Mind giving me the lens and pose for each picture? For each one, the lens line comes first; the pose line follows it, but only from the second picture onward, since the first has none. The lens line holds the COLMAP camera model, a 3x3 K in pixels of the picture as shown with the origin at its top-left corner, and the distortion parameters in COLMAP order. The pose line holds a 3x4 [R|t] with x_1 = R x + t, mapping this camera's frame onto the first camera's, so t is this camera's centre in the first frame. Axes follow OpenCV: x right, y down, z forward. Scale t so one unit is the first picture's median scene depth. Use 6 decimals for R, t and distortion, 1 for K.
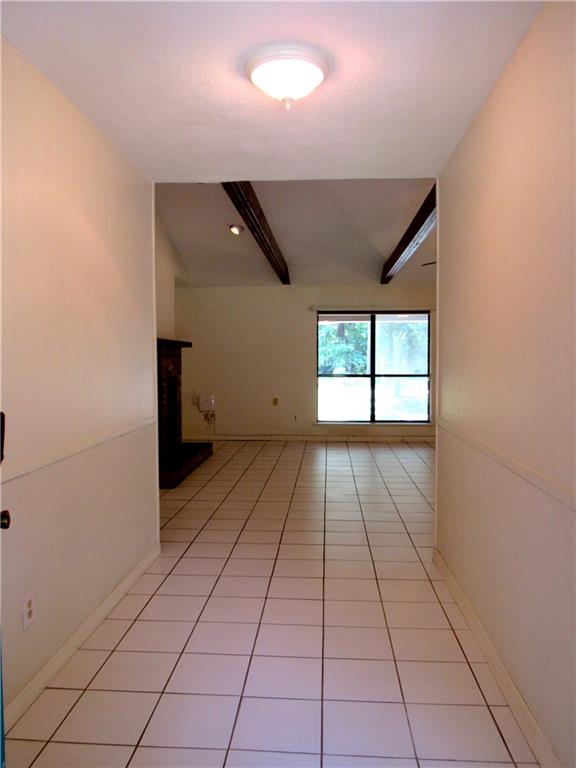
lens RADIAL K [[587.4, 0, 290.0], [0, 587.4, 383.0], [0, 0, 1]] dist [0.001966, 0.006667]
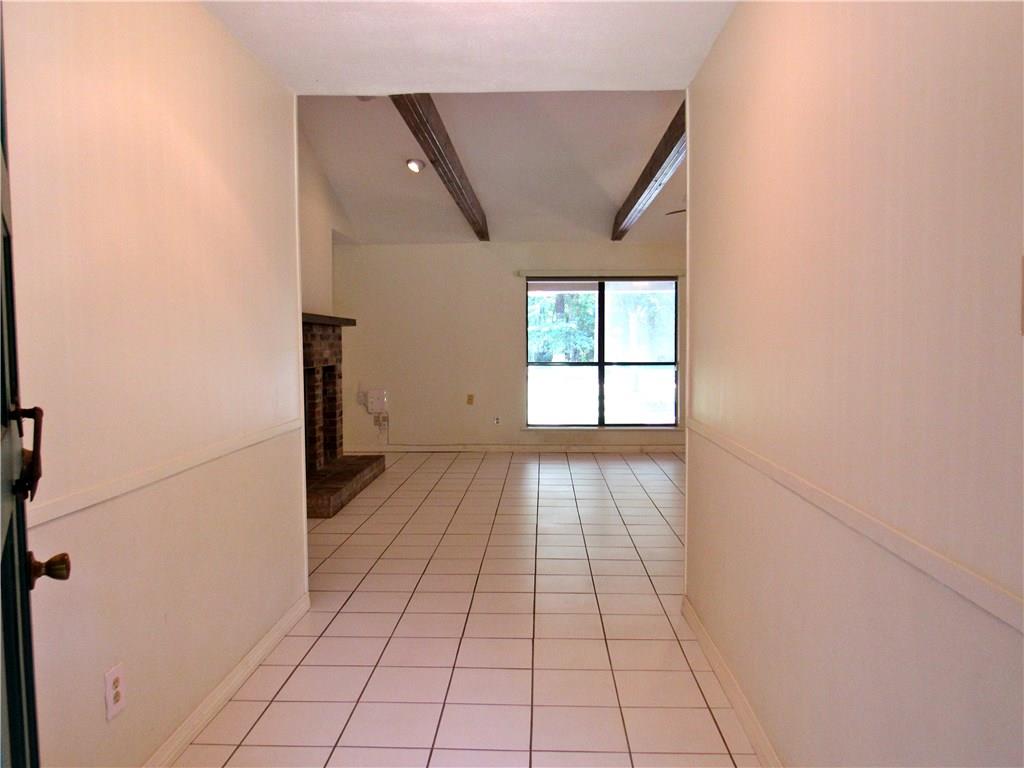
lens RADIAL K [[783.2, 0, 511.7], [0, 783.2, 386.1], [0, 0, 1]] dist [0.001966, 0.006667]
pose [[0.999682, -0.004592, 0.024802, 0.005640], [0.004251, 0.999896, 0.013798, 0.003141], [-0.024863, -0.013689, 0.999597, 0.022684]]
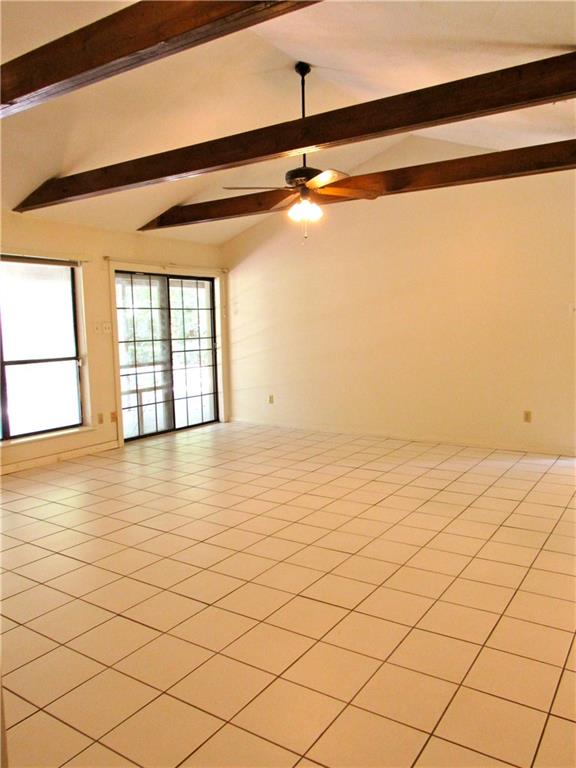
lens RADIAL K [[587.4, 0, 293.4], [0, 587.4, 385.8], [0, 0, 1]] dist [0.001966, 0.006667]
pose [[0.495192, -0.107288, 0.862134, -0.471110], [0.039693, 0.994103, 0.100912, -0.079855], [-0.867876, -0.015750, 0.496530, 0.899482]]
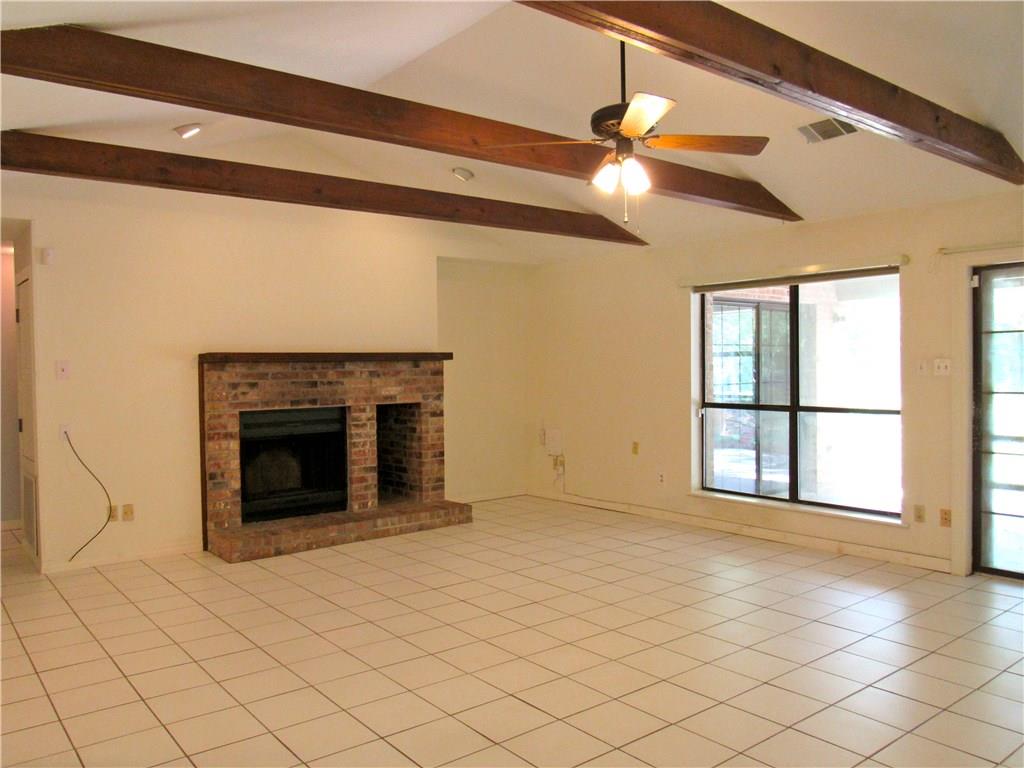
lens RADIAL K [[783.2, 0, 519.3], [0, 783.2, 383.3], [0, 0, 1]] dist [0.001966, 0.006667]
pose [[0.675307, 0.007833, -0.737495, 0.959038], [-0.017614, 0.999830, -0.005510, -0.053029], [0.737326, 0.016711, 0.675330, 0.789302]]
